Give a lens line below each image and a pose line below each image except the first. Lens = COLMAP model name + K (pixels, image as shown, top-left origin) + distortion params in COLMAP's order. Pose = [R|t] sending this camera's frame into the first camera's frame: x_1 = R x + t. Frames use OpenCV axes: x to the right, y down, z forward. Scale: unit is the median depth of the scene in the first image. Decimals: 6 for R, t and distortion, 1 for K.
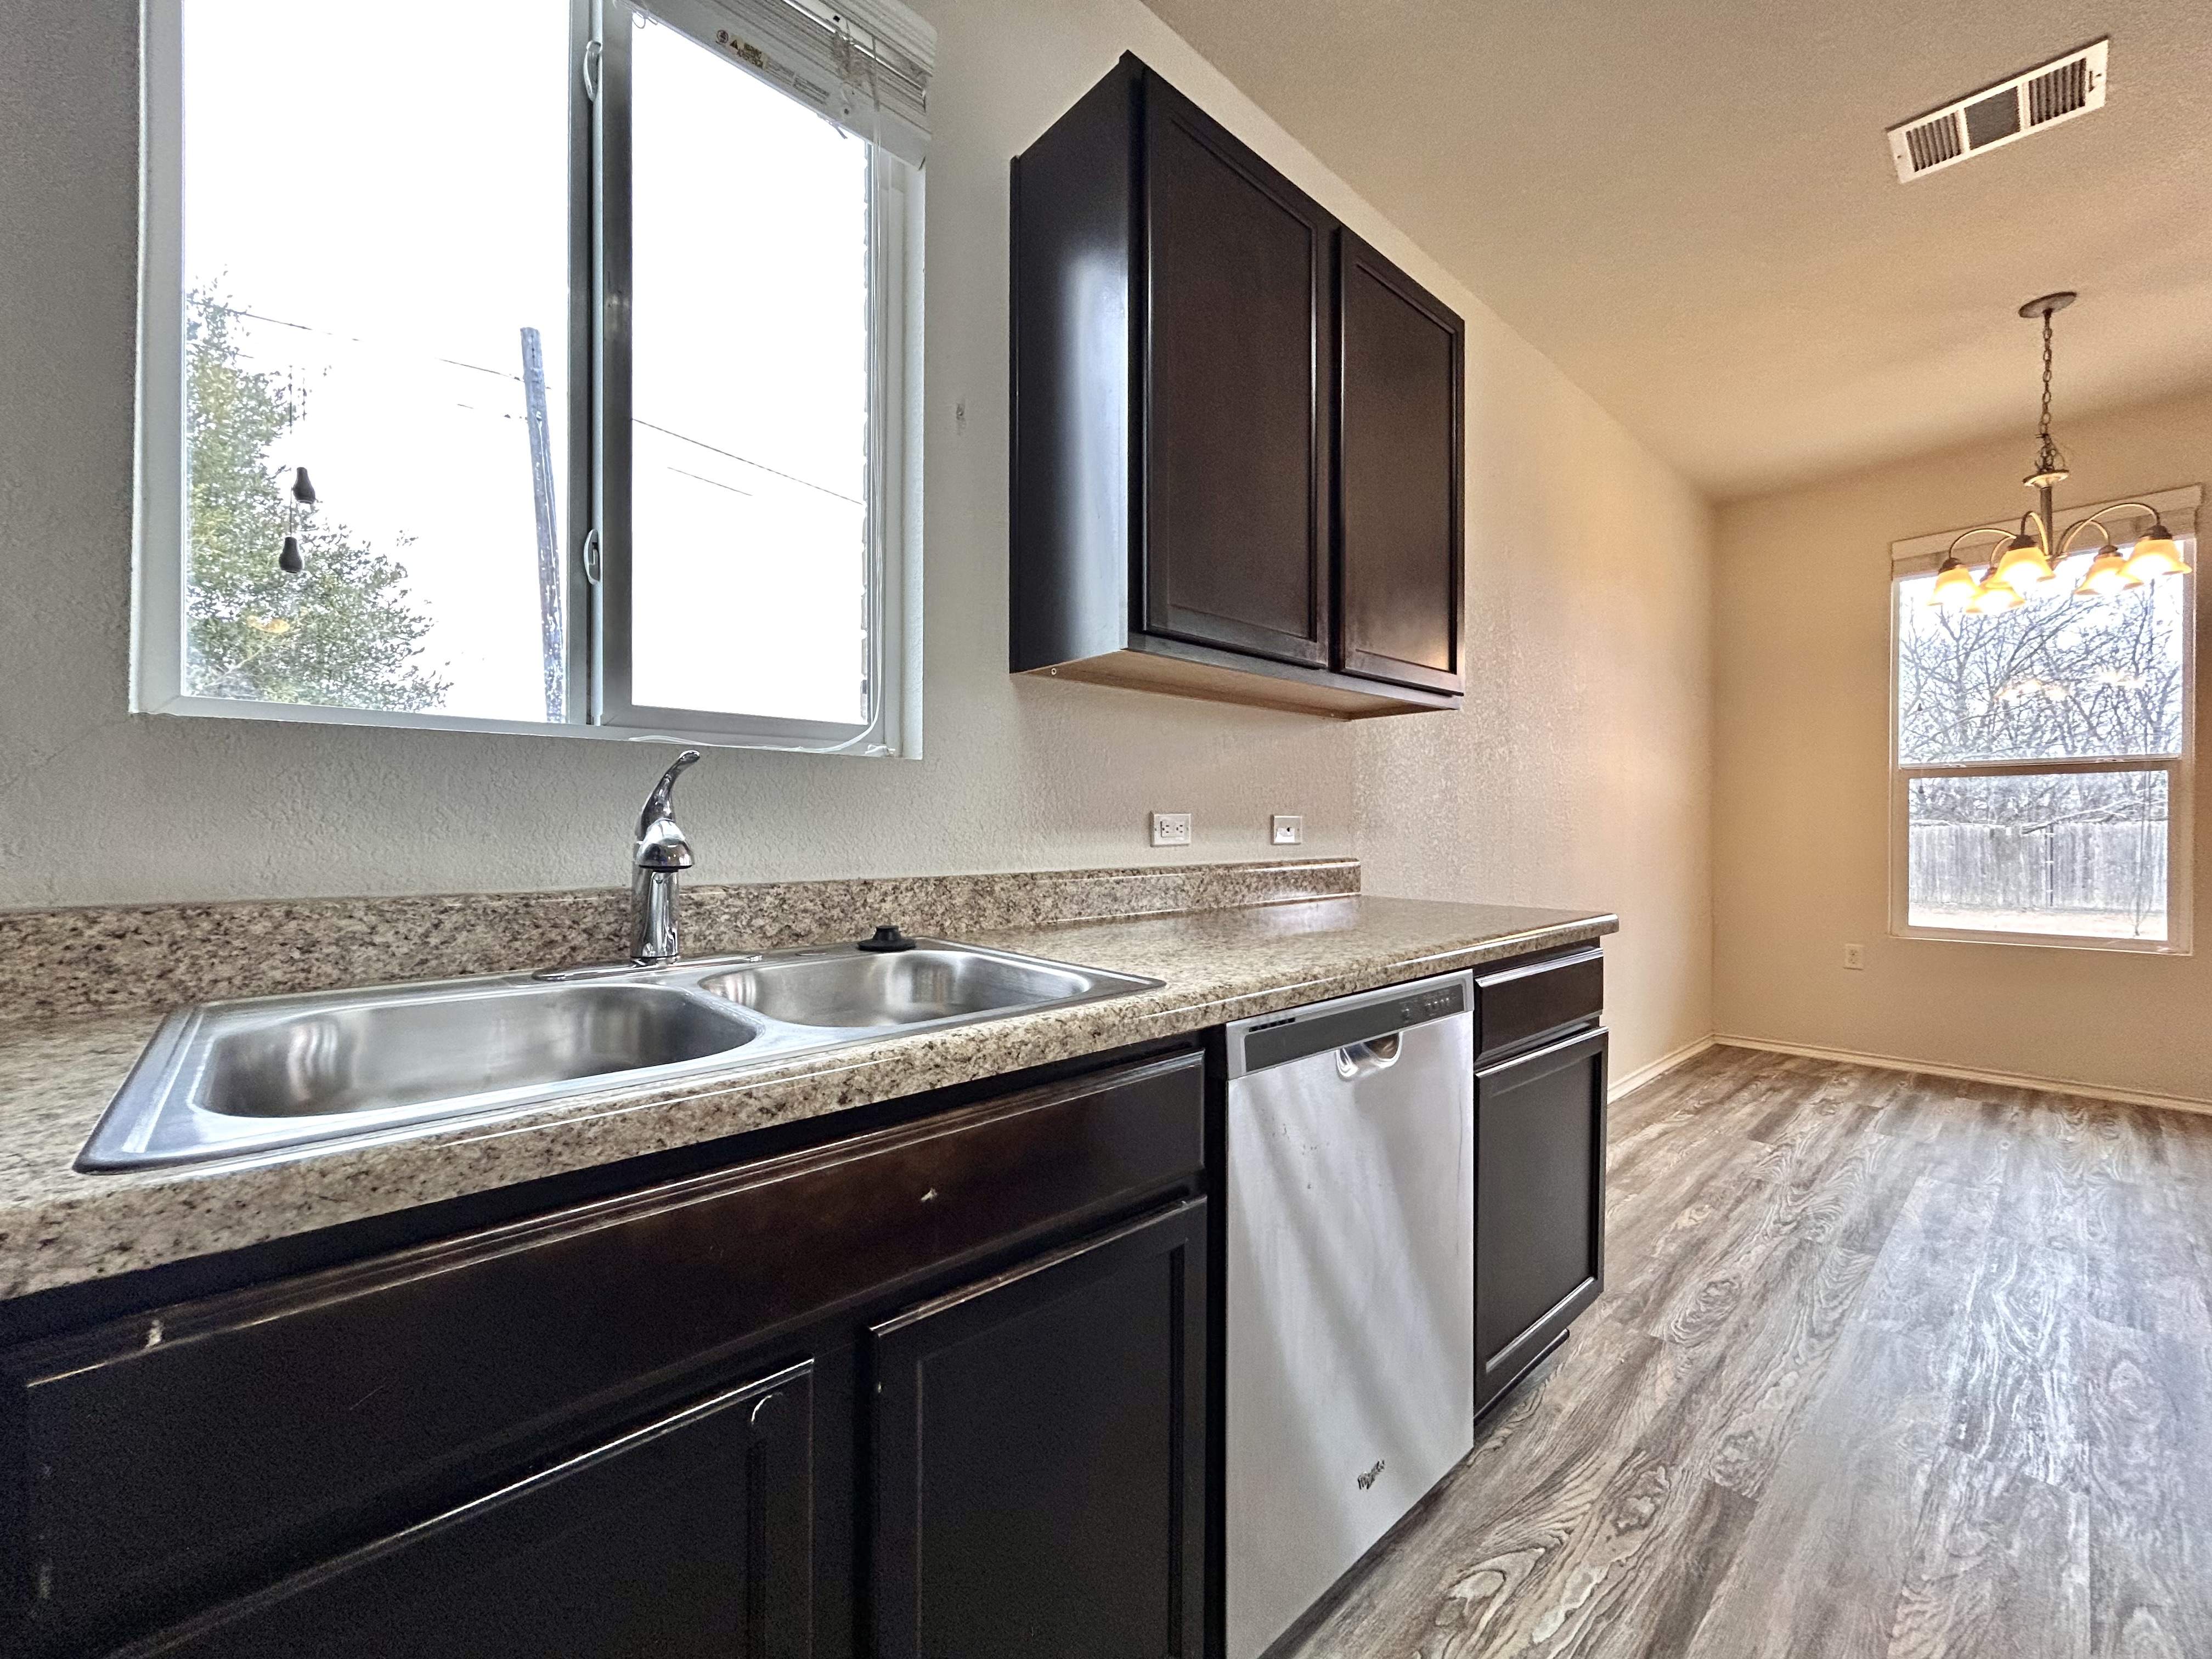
lens RADIAL K [[895.3, 0, 1107.9], [0, 895.3, 831.9], [0, 0, 1]] dist [0.000136, -0.000007]
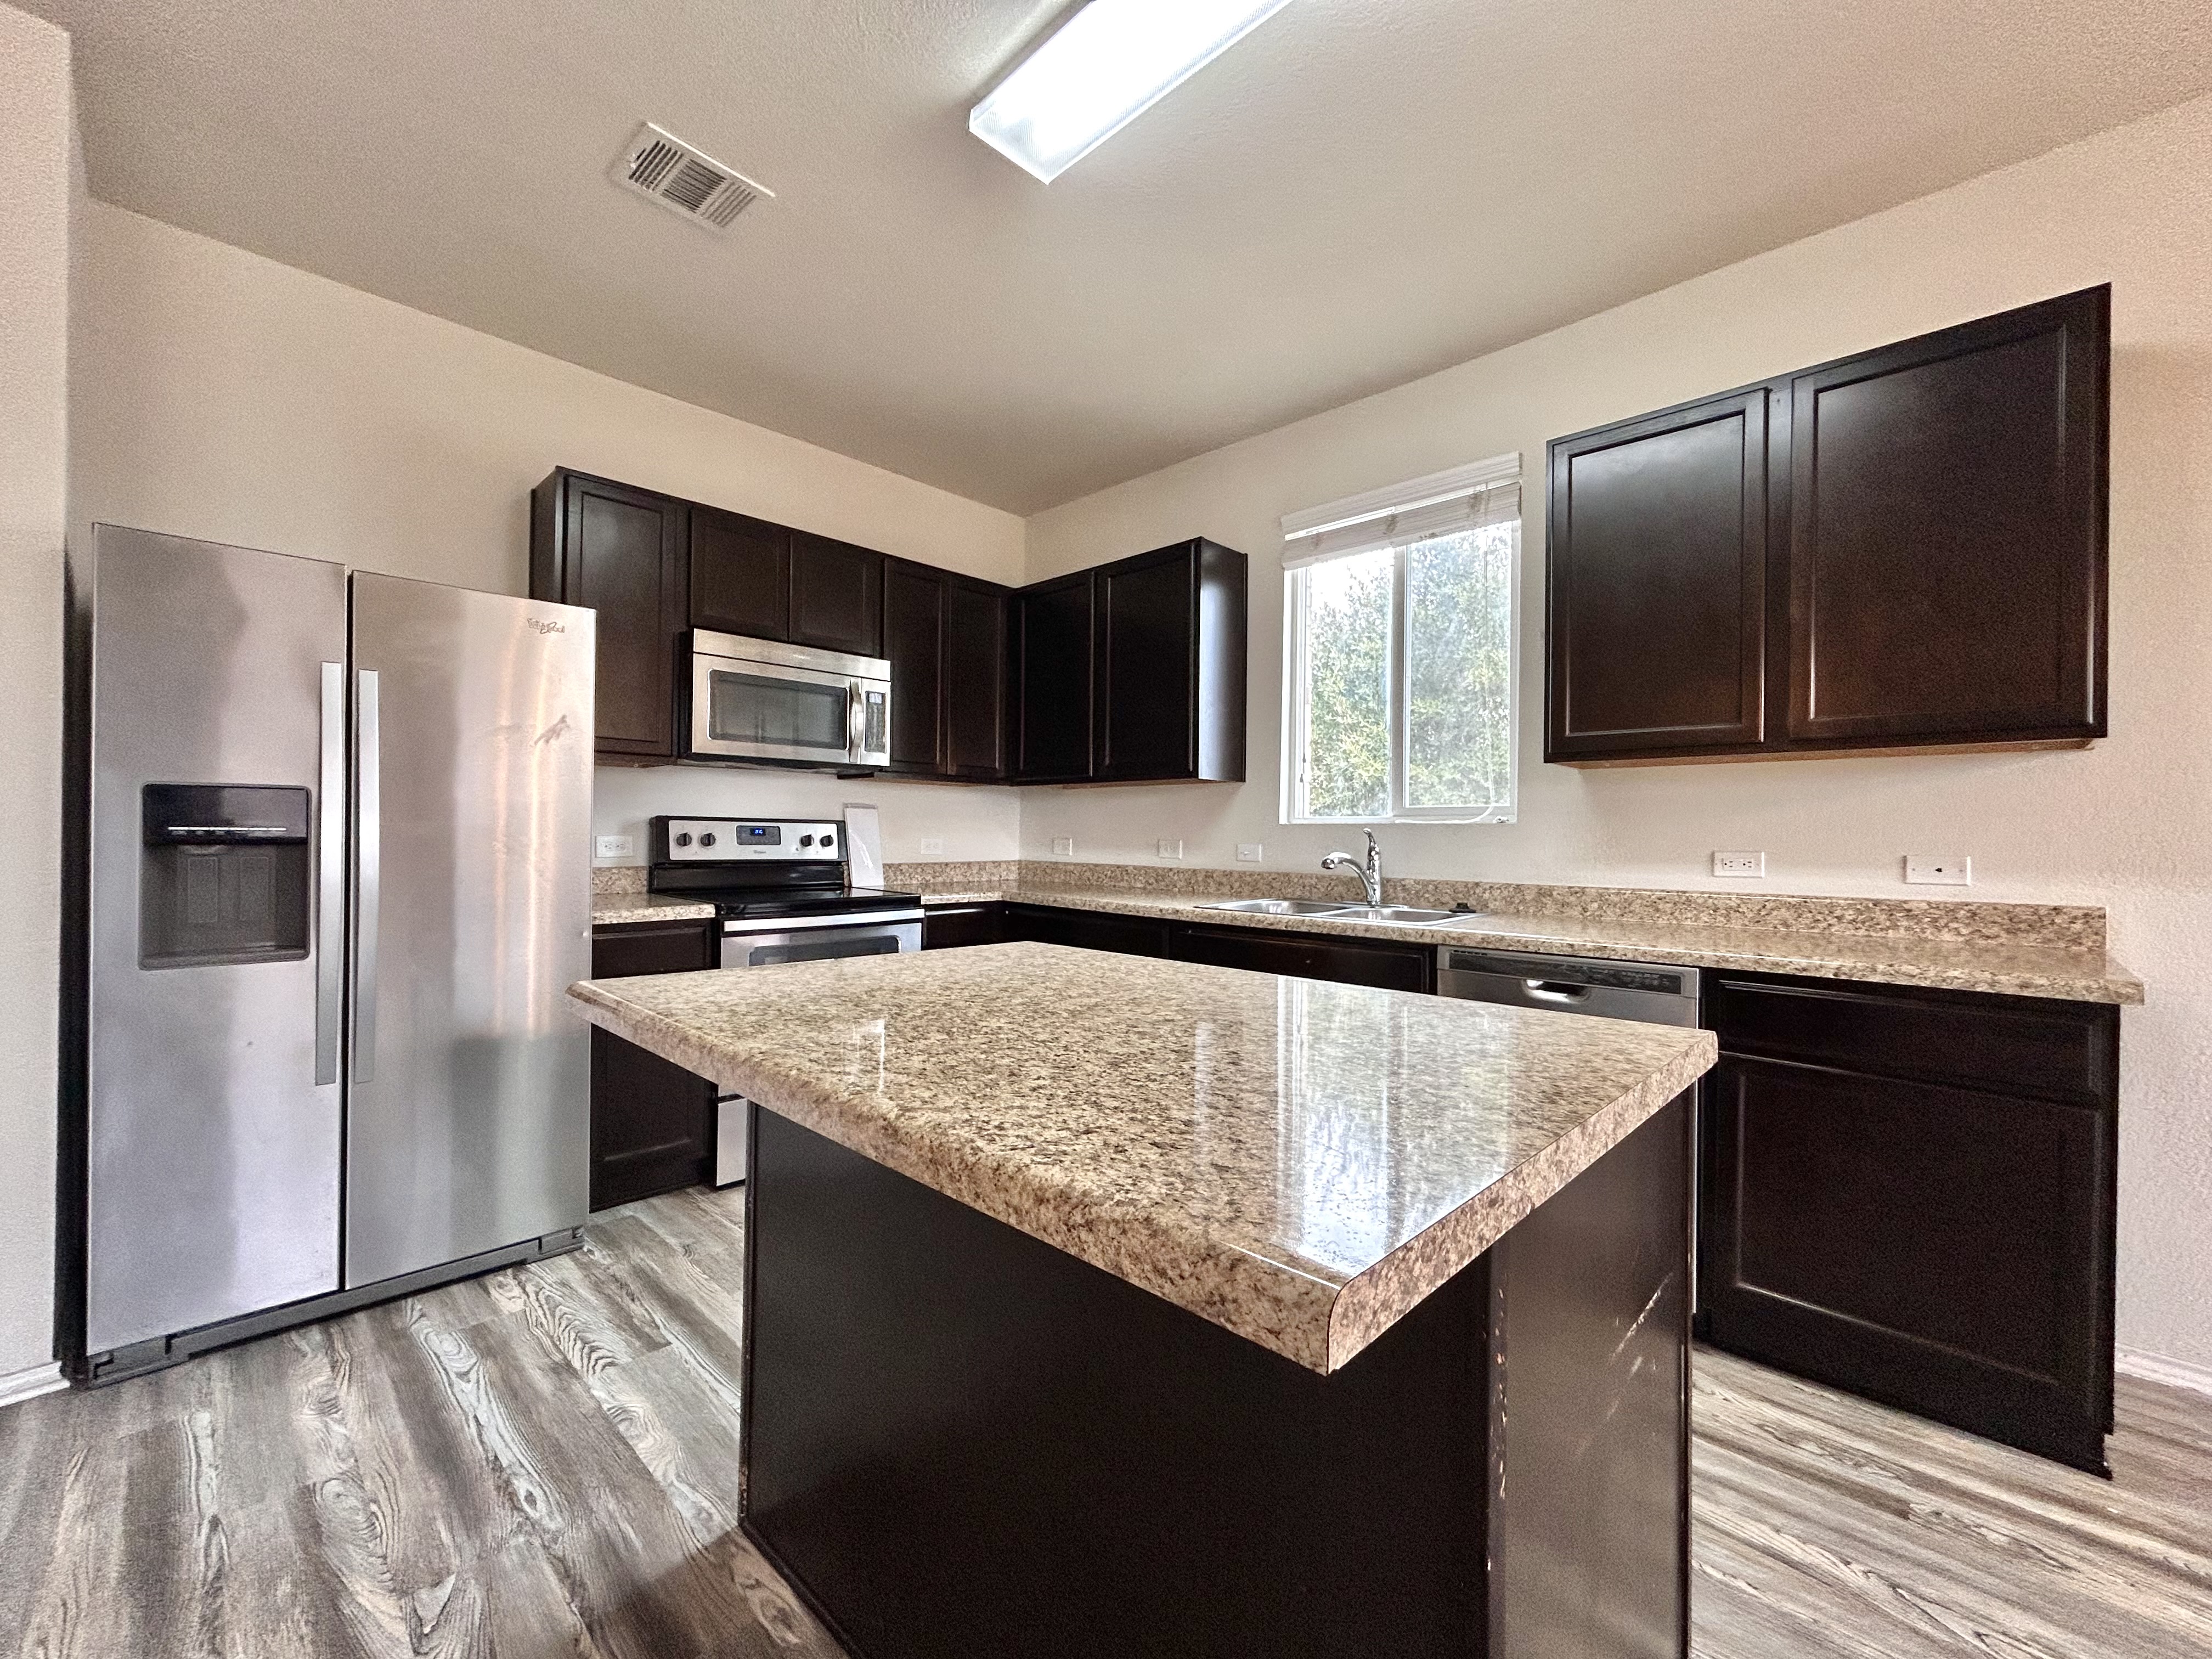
lens RADIAL K [[895.3, 0, 1108.3], [0, 895.3, 831.9], [0, 0, 1]] dist [0.000136, -0.000007]
pose [[0.068772, -0.004093, -0.997624, 1.314341], [-0.015647, 0.999864, -0.005180, -0.030057], [0.997510, 0.015966, 0.068698, -0.015639]]
